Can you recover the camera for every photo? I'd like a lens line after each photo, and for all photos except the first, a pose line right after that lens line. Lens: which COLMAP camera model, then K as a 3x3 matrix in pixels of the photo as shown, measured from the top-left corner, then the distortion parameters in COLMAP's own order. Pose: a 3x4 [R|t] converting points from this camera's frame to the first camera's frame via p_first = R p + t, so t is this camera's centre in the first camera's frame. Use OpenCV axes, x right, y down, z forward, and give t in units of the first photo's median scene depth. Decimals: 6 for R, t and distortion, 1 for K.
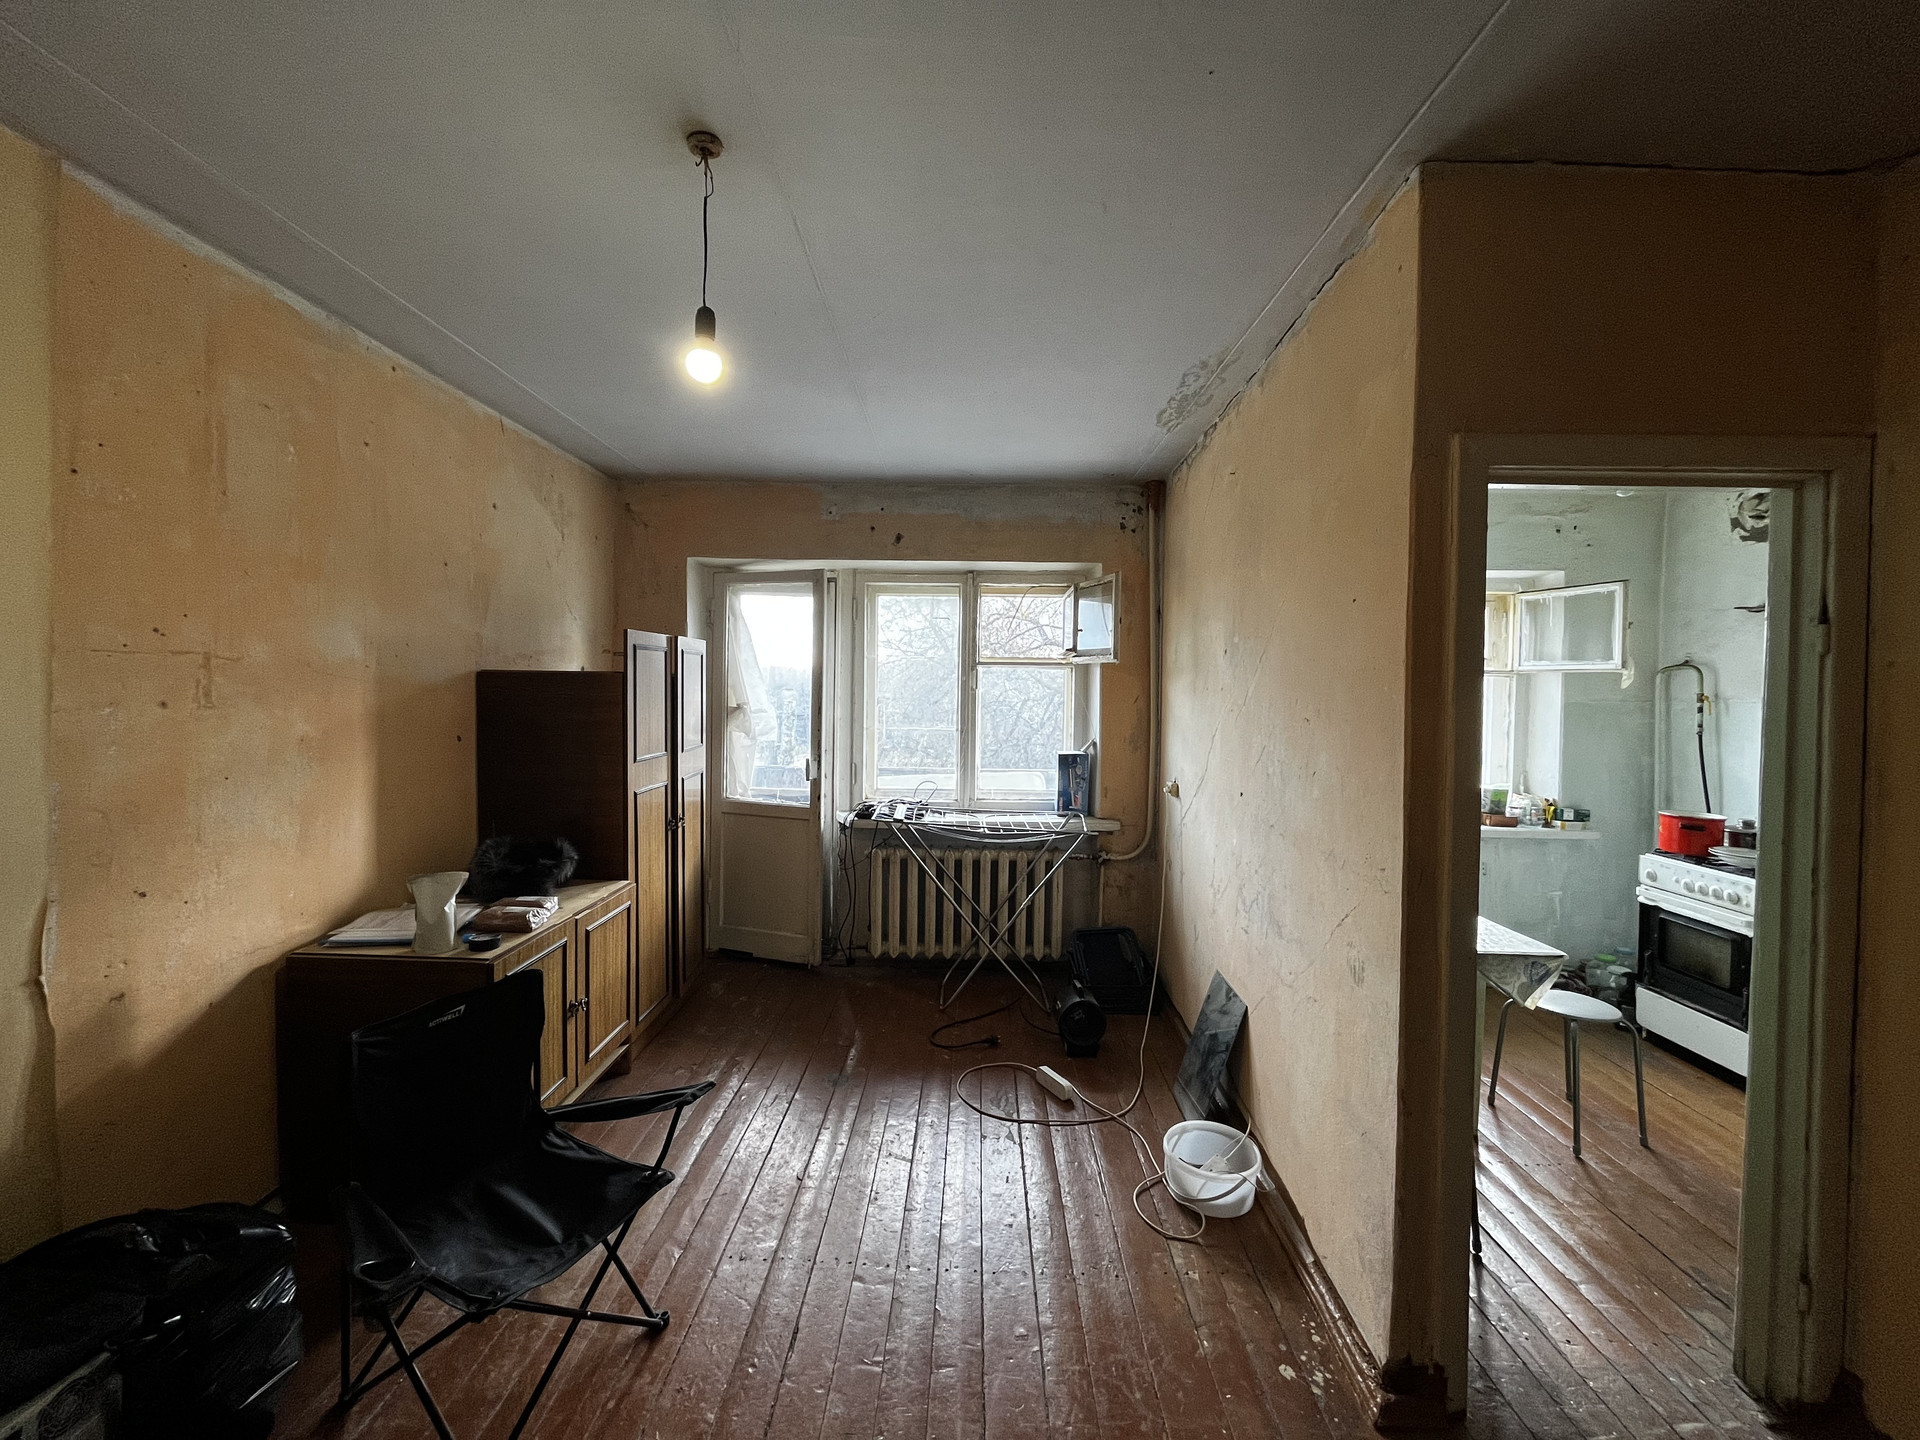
lens RADIAL K [[769.0, 0, 948.3], [0, 769.0, 715.2], [0, 0, 1]] dist [-0.004811, 0.000995]
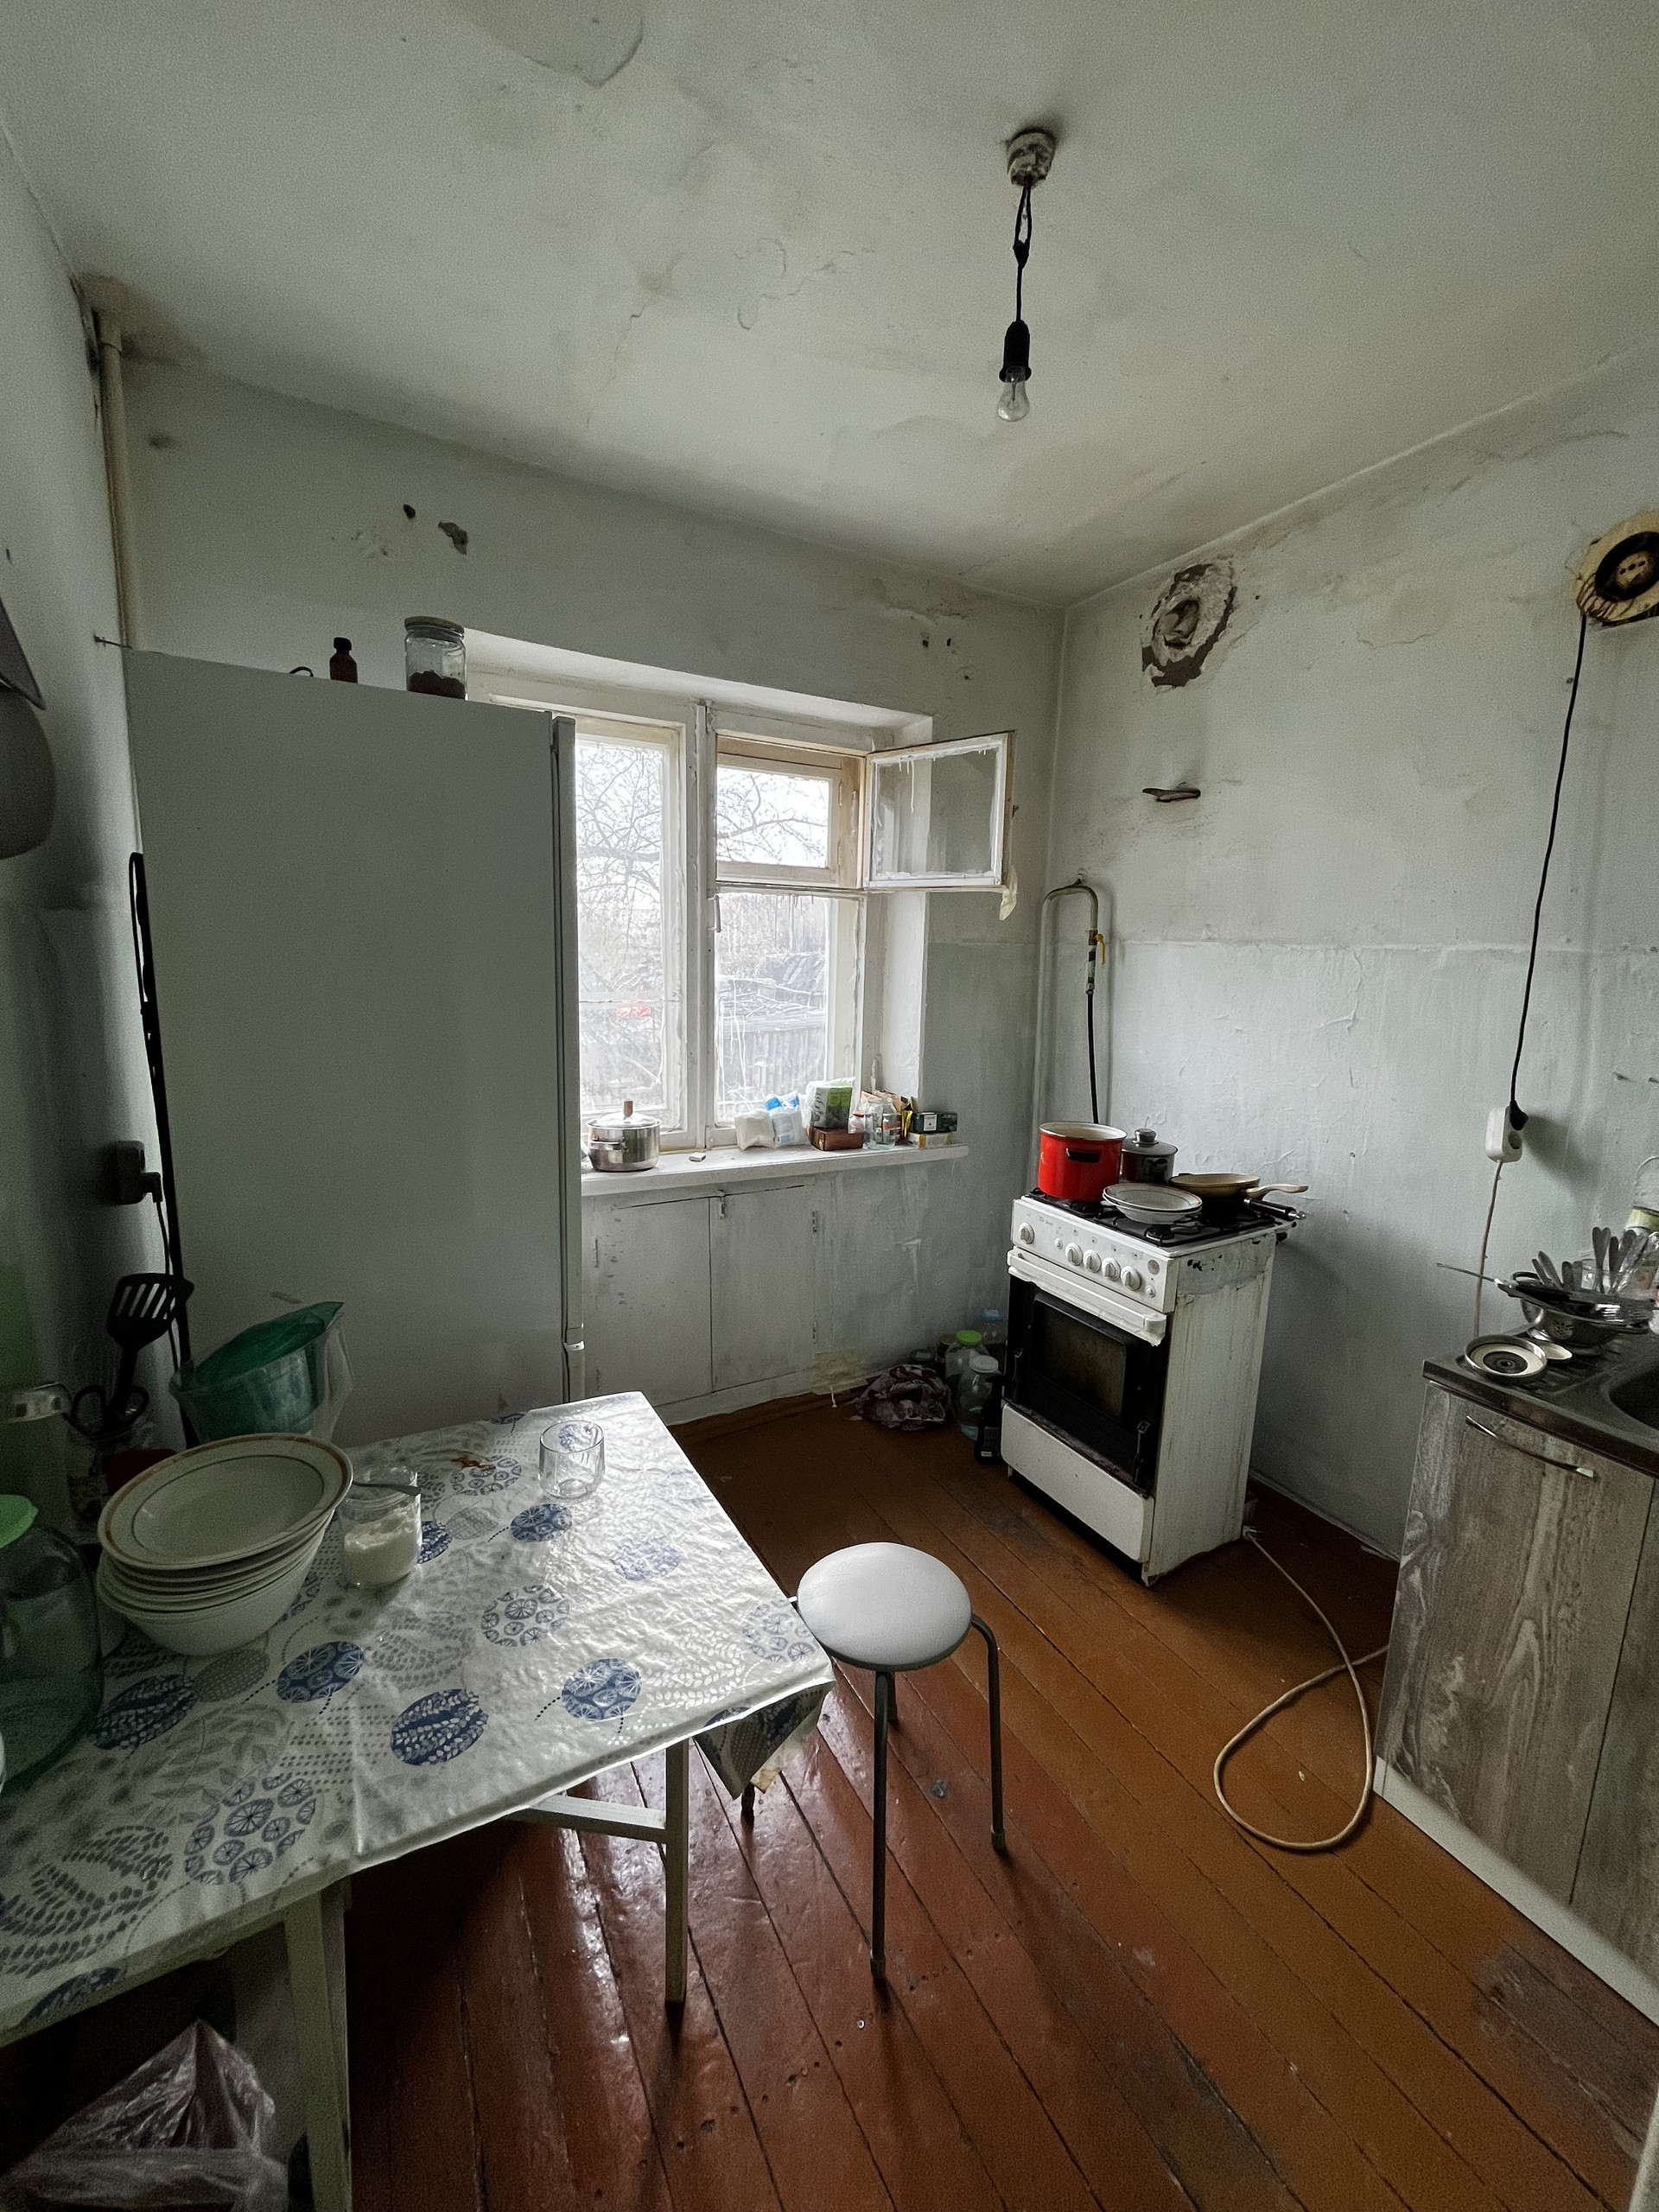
lens RADIAL K [[885.9, 0, 826.6], [0, 885.9, 1102.8], [0, 0, 1]] dist [-0.004811, 0.000995]
pose [[0.866980, -0.073675, 0.492867, 0.402898], [-0.001772, 0.988549, 0.150889, 0.003411], [-0.498340, -0.131691, 0.856921, 0.448390]]
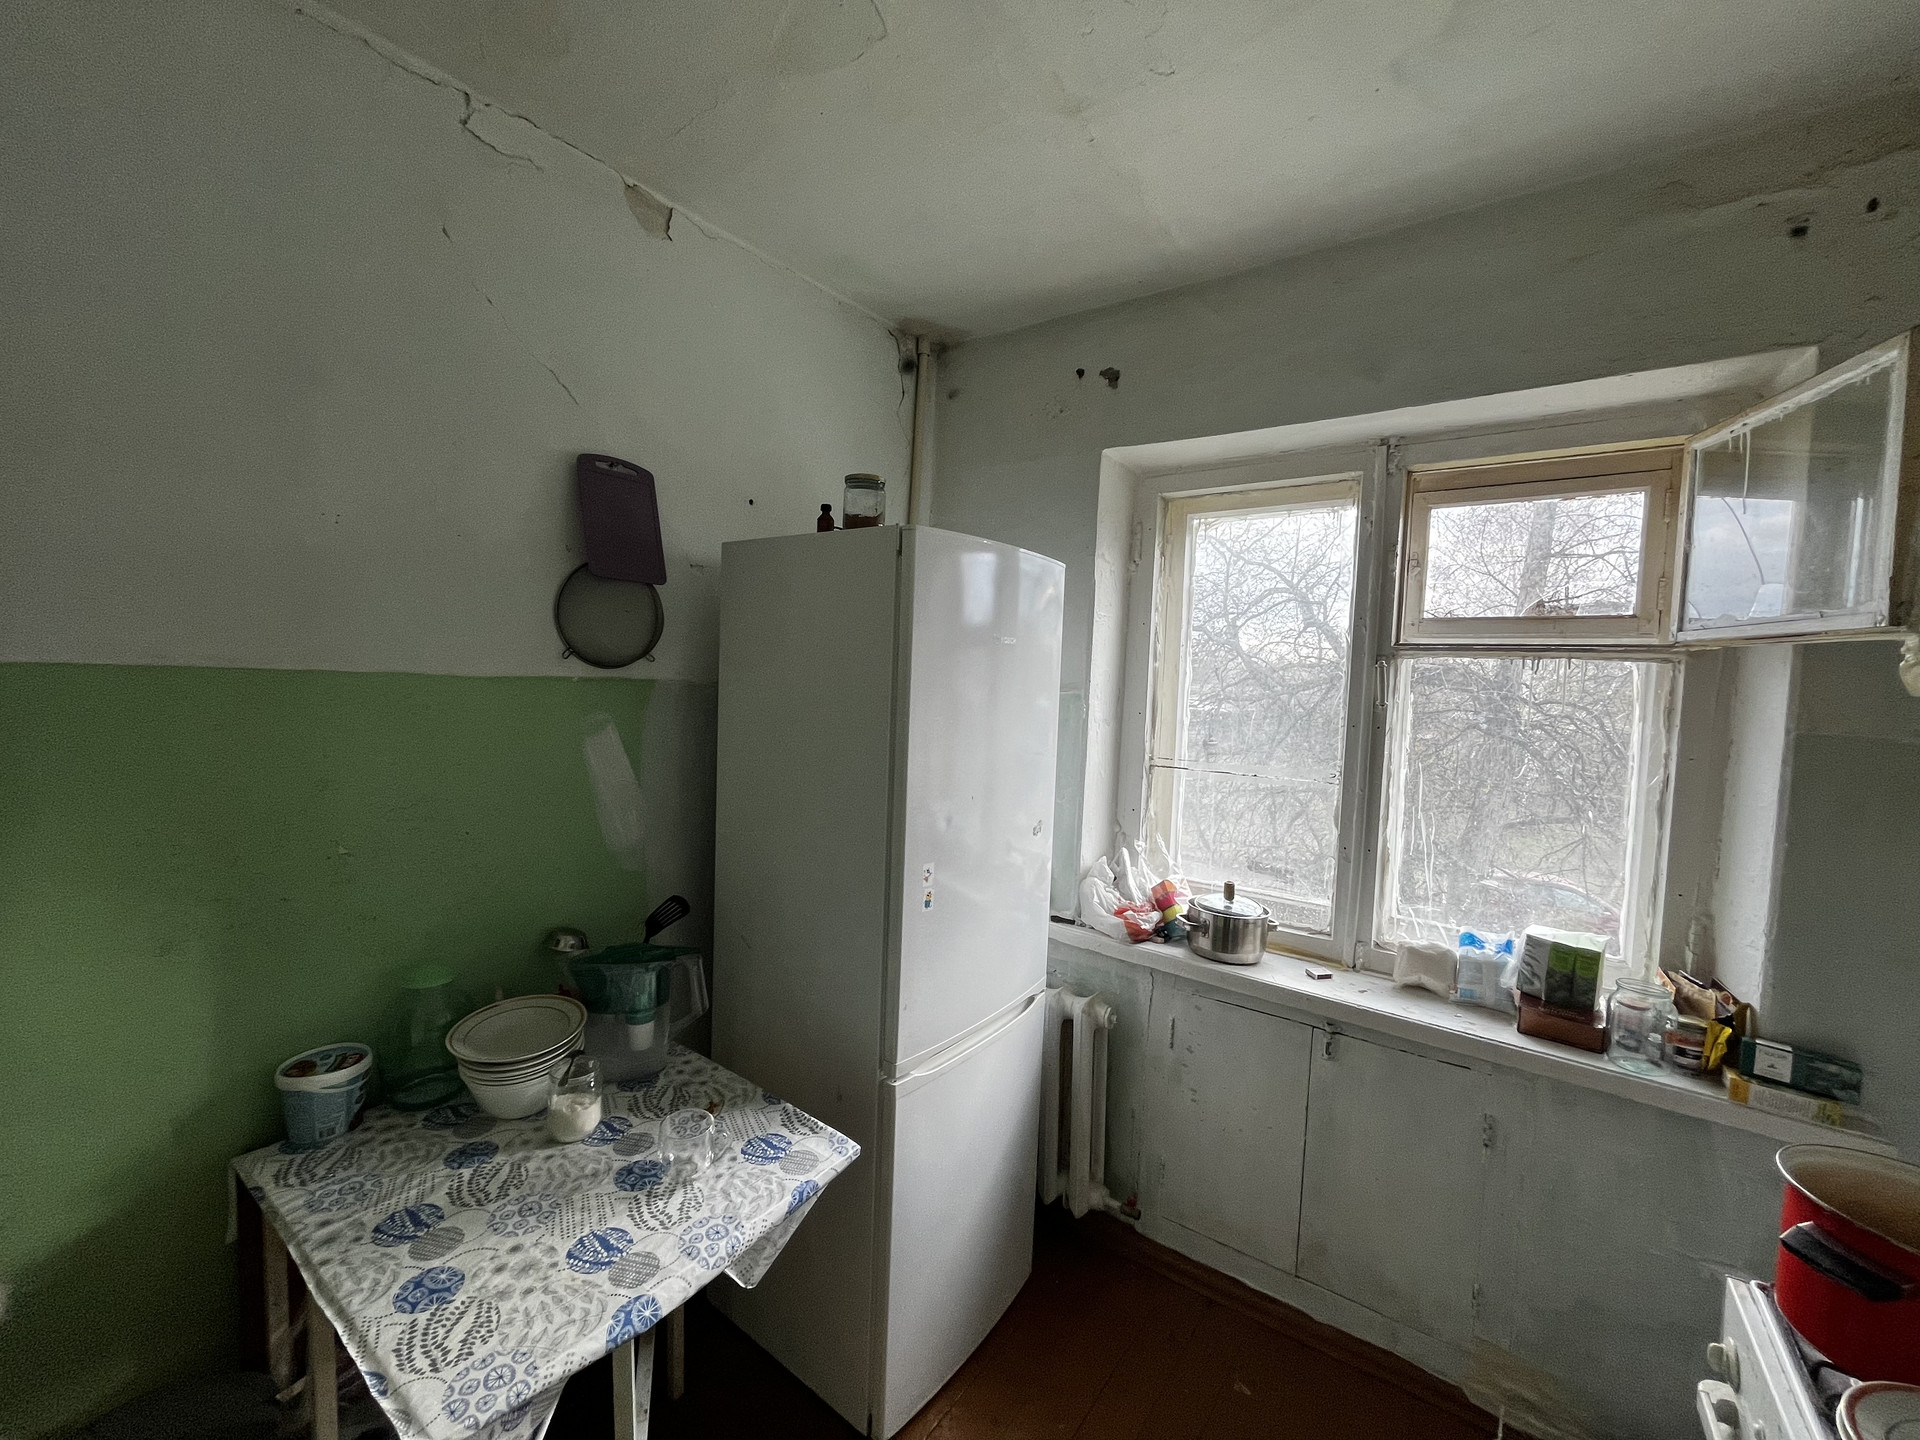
lens RADIAL K [[769.0, 0, 960.3], [0, 769.0, 715.9], [0, 0, 1]] dist [-0.004811, 0.000995]
pose [[0.818752, 0.050672, -0.571906, 0.749756], [-0.047582, 0.998660, 0.020365, -0.015384], [0.572172, 0.010539, 0.820066, 0.549198]]
